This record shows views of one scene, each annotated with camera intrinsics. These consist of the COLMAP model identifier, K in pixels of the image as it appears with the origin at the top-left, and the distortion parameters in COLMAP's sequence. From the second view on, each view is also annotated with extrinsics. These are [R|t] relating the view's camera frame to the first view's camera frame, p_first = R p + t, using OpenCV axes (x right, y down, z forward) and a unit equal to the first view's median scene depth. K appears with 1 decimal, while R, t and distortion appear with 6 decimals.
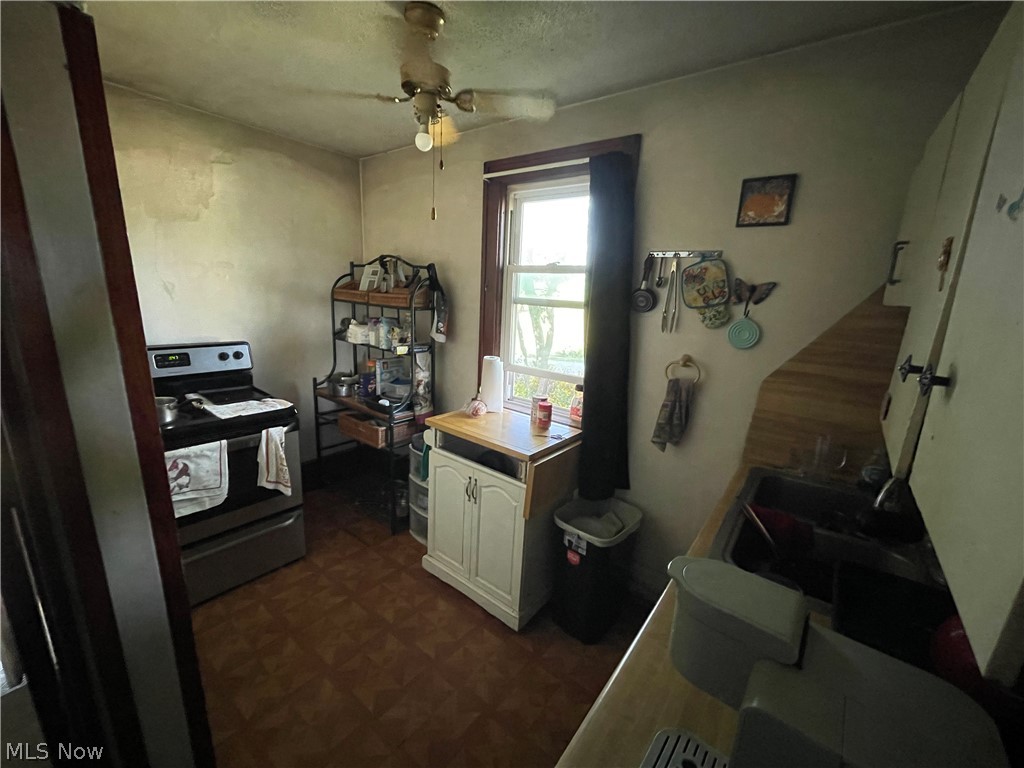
lens RADIAL K [[416.1, 0, 512.4], [0, 416.1, 384.6], [0, 0, 1]] dist [0.004300, 0.000219]
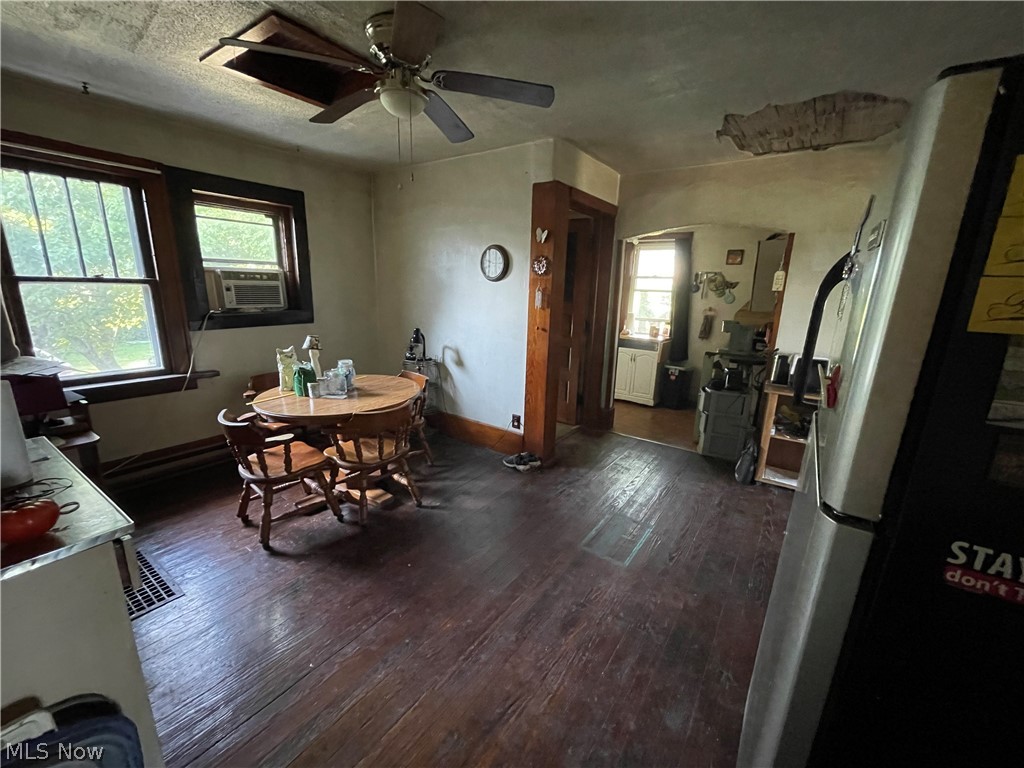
lens RADIAL K [[416.1, 0, 511.8], [0, 416.1, 386.9], [0, 0, 1]] dist [0.004300, 0.000219]
pose [[0.996734, -0.022561, 0.077539, -1.219417], [0.022297, 0.999742, 0.004275, 0.451850], [-0.077615, -0.002533, 0.996980, -1.833983]]
